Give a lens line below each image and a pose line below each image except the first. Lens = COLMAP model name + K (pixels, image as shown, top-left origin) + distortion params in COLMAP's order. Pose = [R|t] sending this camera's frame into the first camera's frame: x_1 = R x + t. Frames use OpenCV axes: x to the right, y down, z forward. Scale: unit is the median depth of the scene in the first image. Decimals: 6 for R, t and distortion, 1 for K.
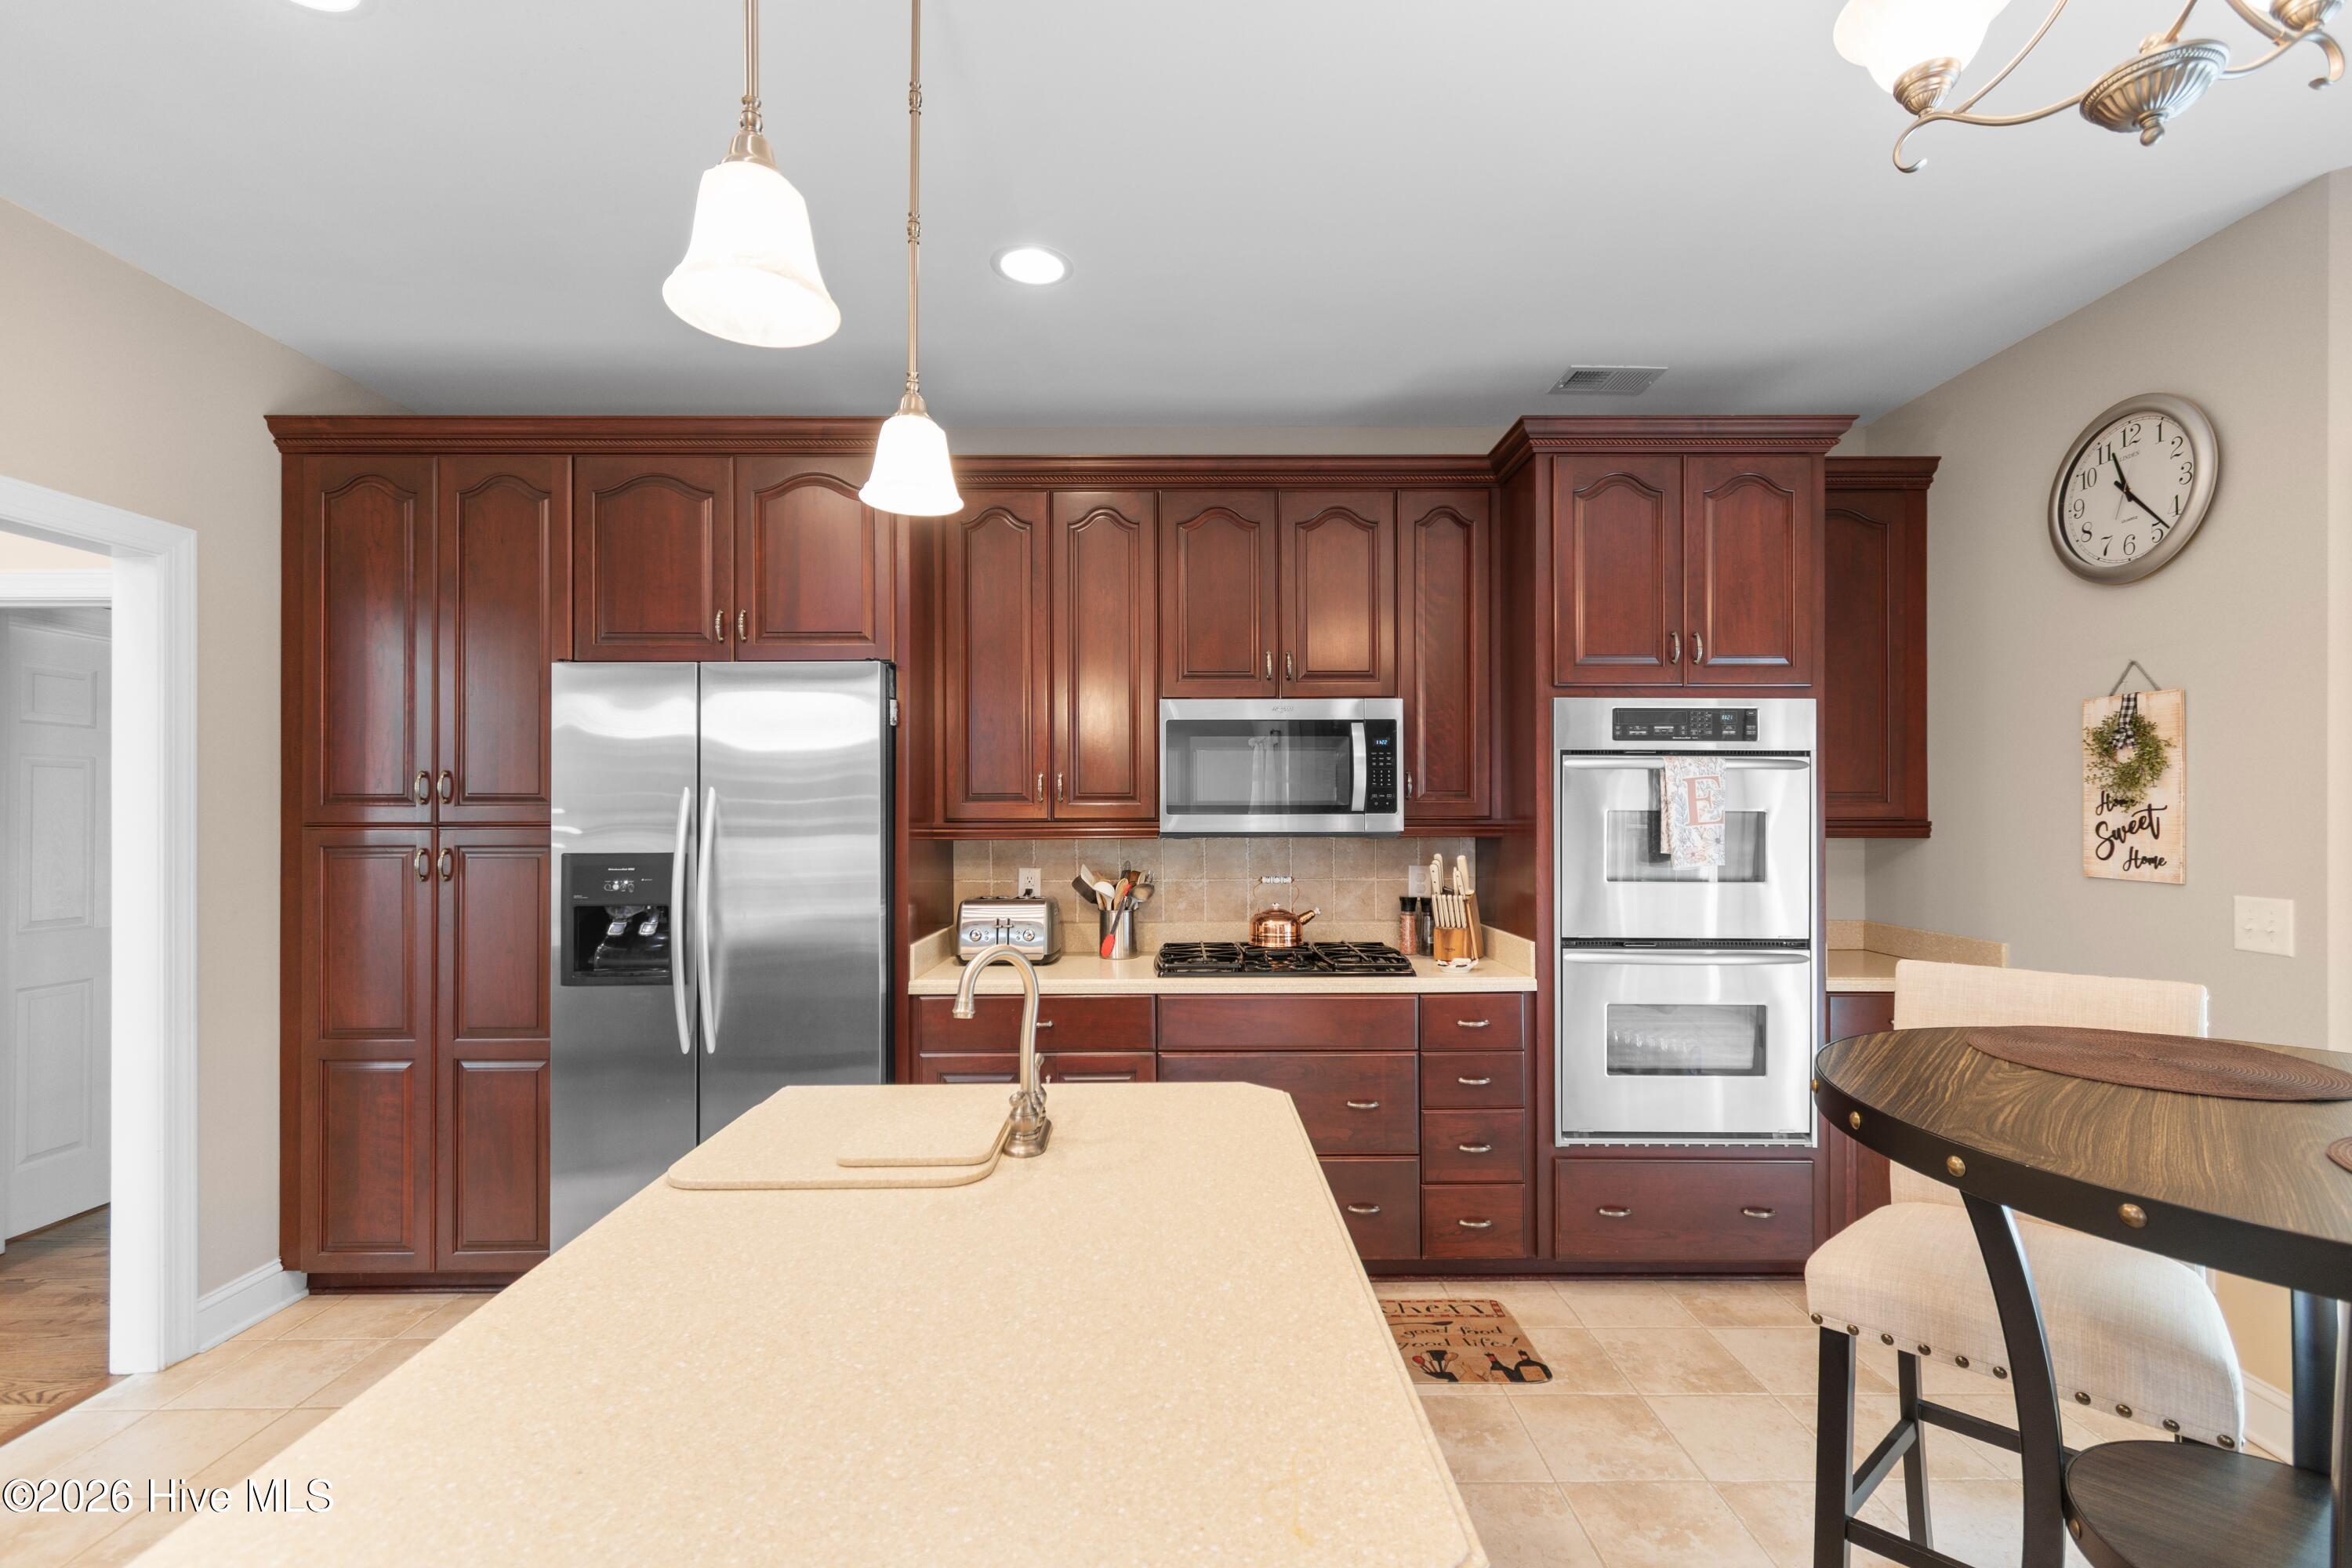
lens RADIAL K [[1064.9, 0, 1169.4], [0, 1064.9, 805.6], [0, 0, 1]] dist [-0.002698, 0.000585]
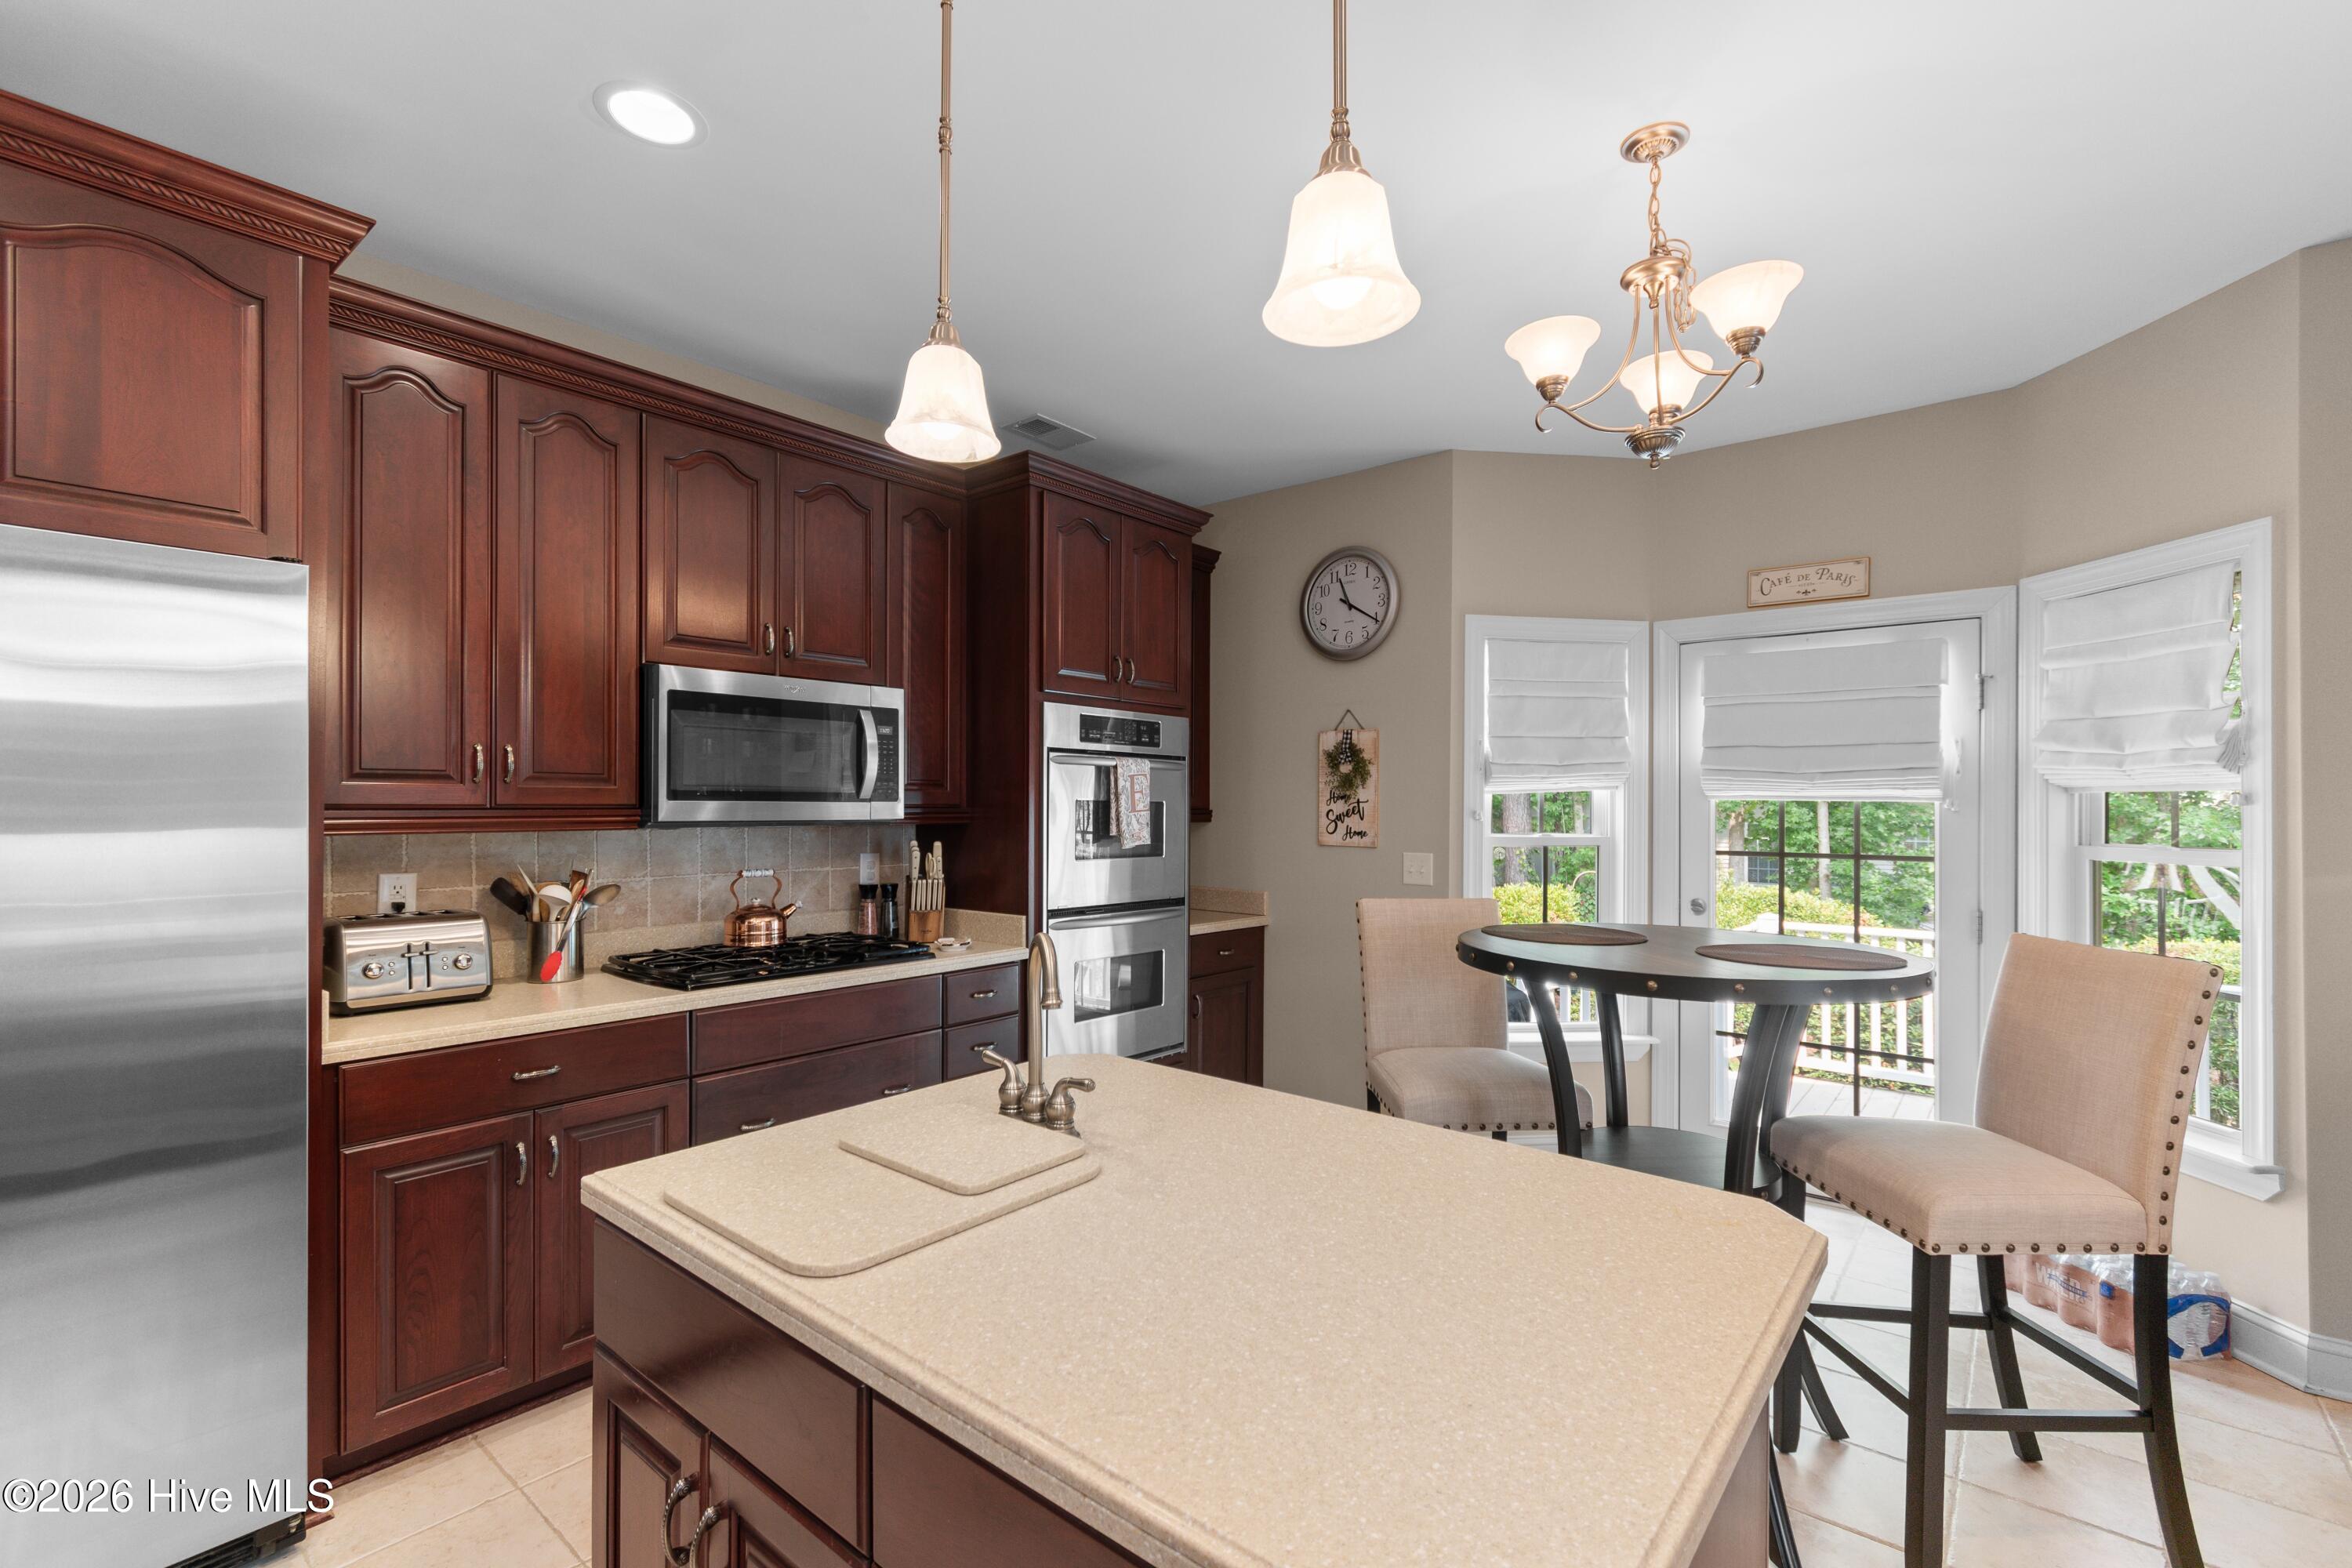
lens RADIAL K [[1064.9, 0, 1195.7], [0, 1064.9, 801.7], [0, 0, 1]] dist [-0.002698, 0.000585]
pose [[0.622484, 0.007158, 0.782600, -0.407484], [-0.010046, 0.999949, -0.001155, 0.006018], [-0.782568, -0.007143, 0.622524, 0.143845]]
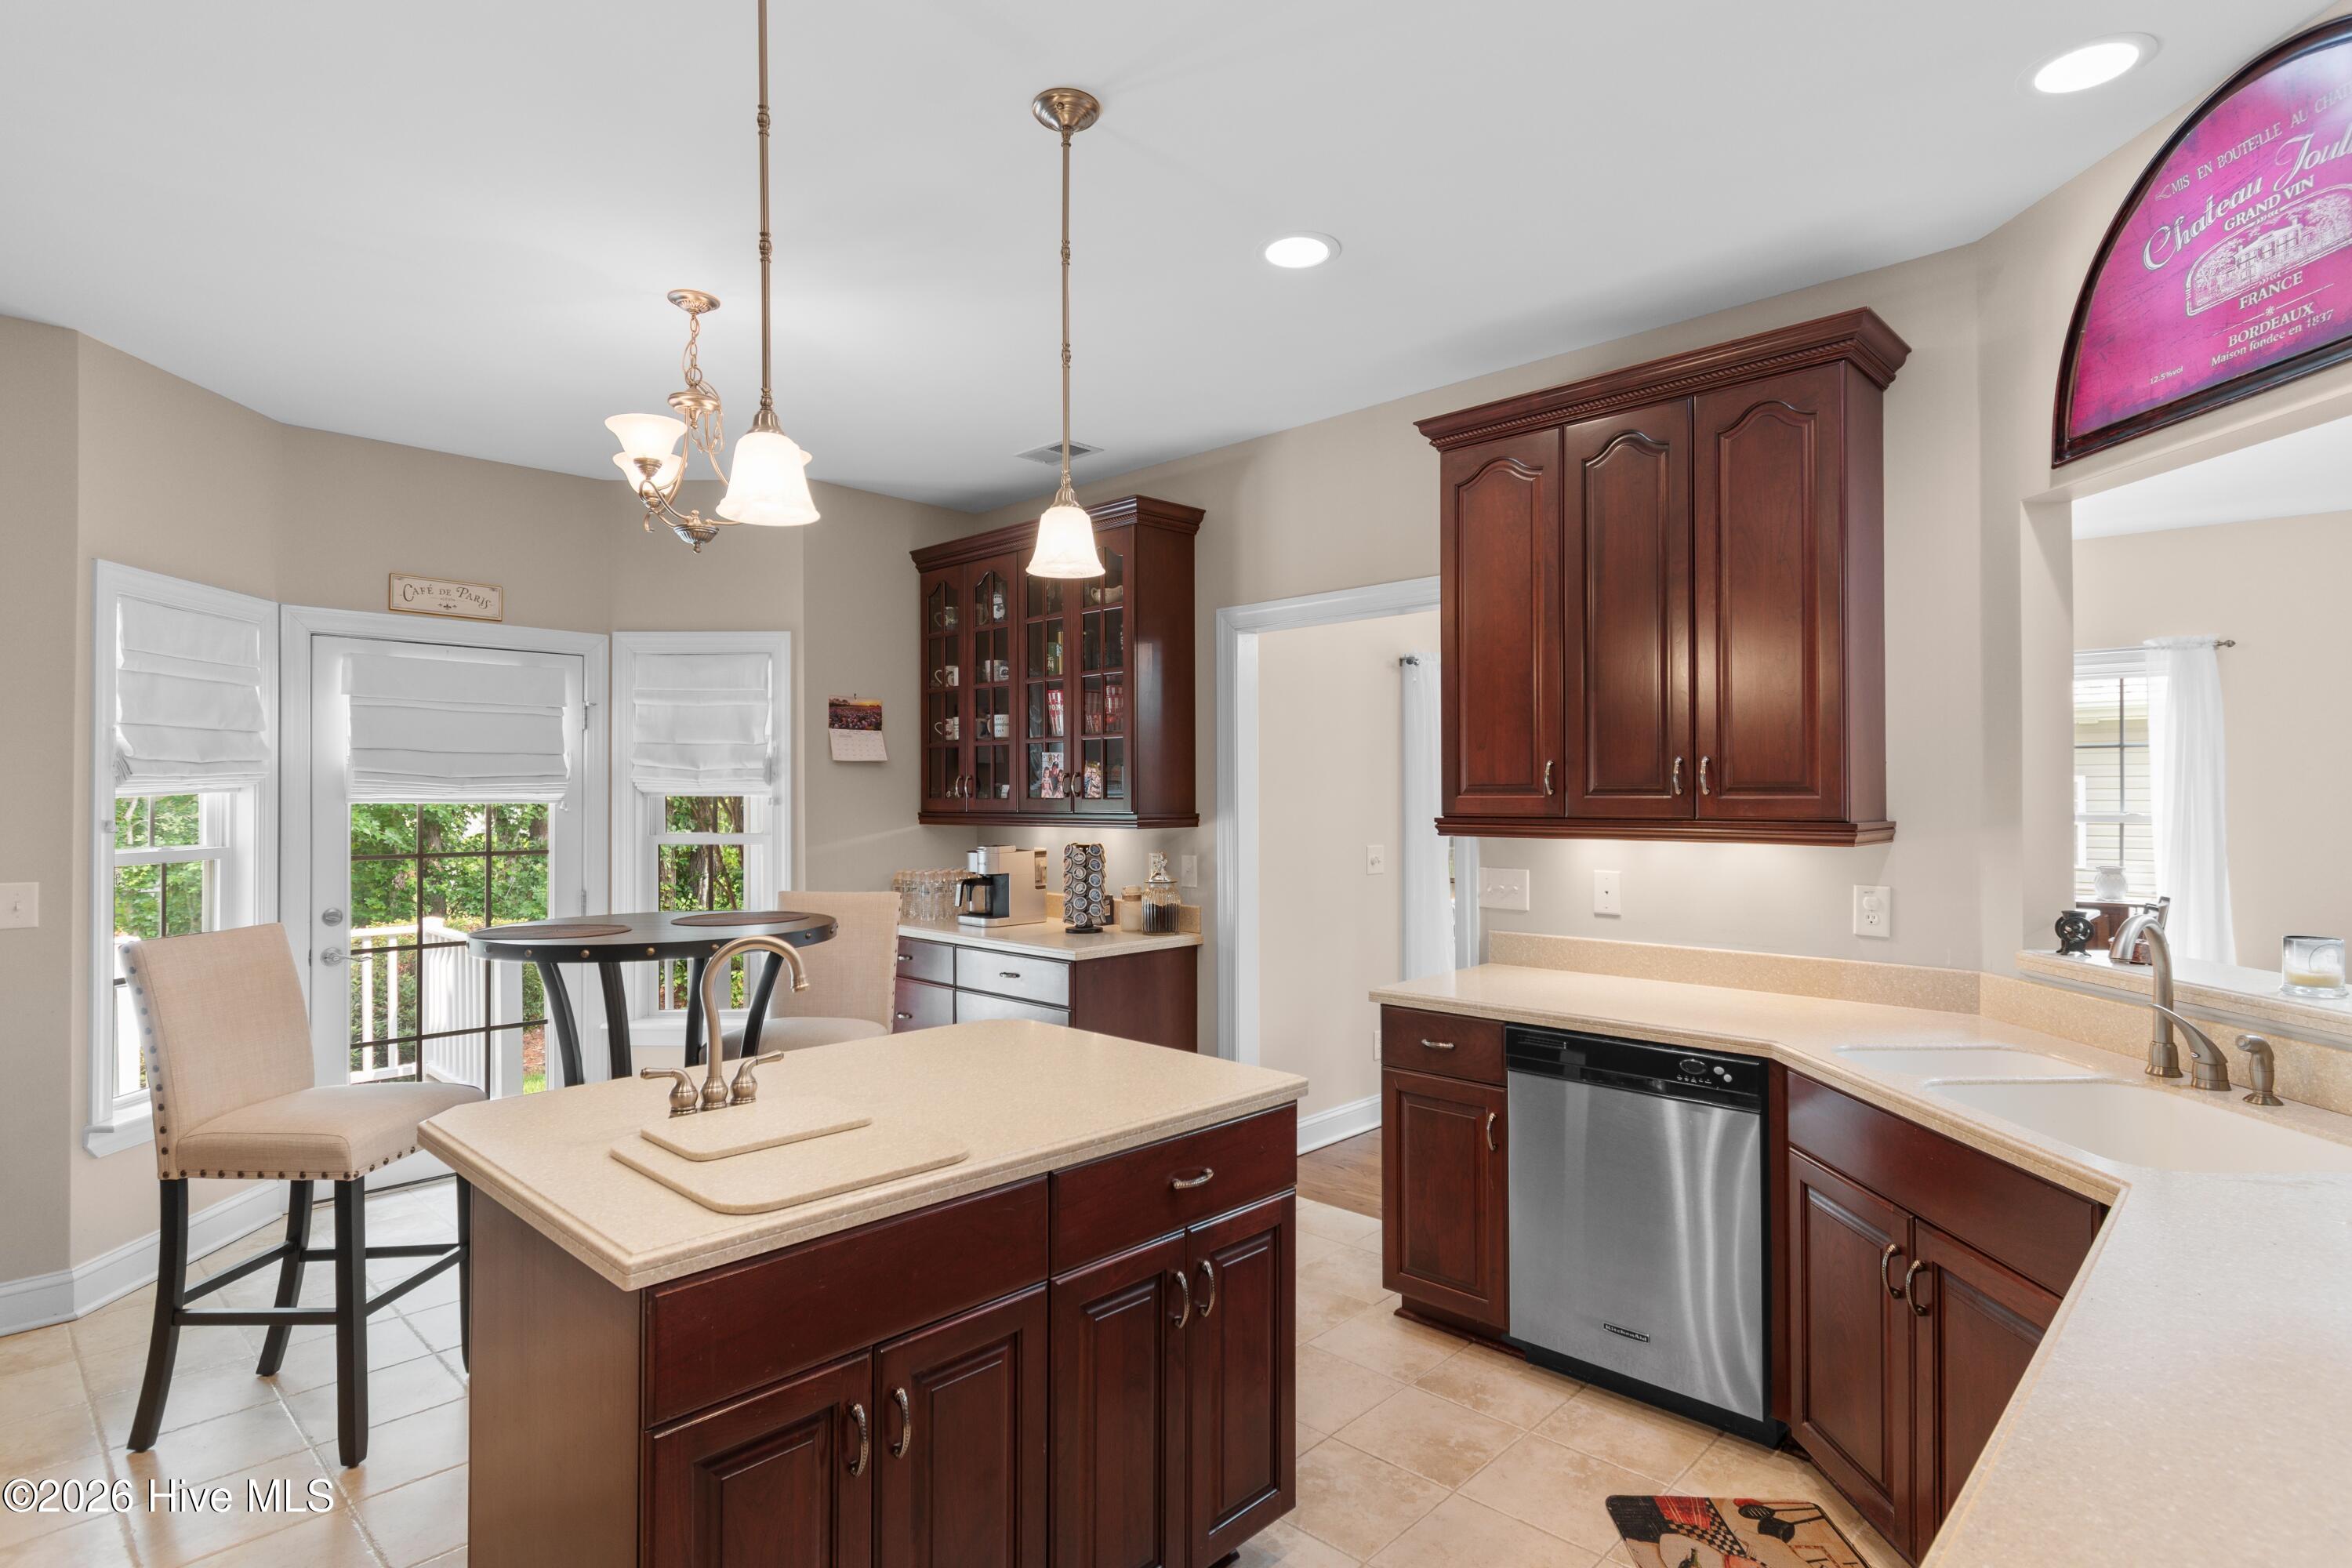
lens RADIAL K [[1209.7, 0, 1187.2], [0, 1209.7, 790.3], [0, 0, 1]] dist [0.049411, 0.000732]
pose [[-0.736161, 0.004560, 0.676791, -0.691990], [-0.003250, 0.999942, -0.010272, -0.006317], [-0.676798, -0.009761, -0.736104, 0.840268]]
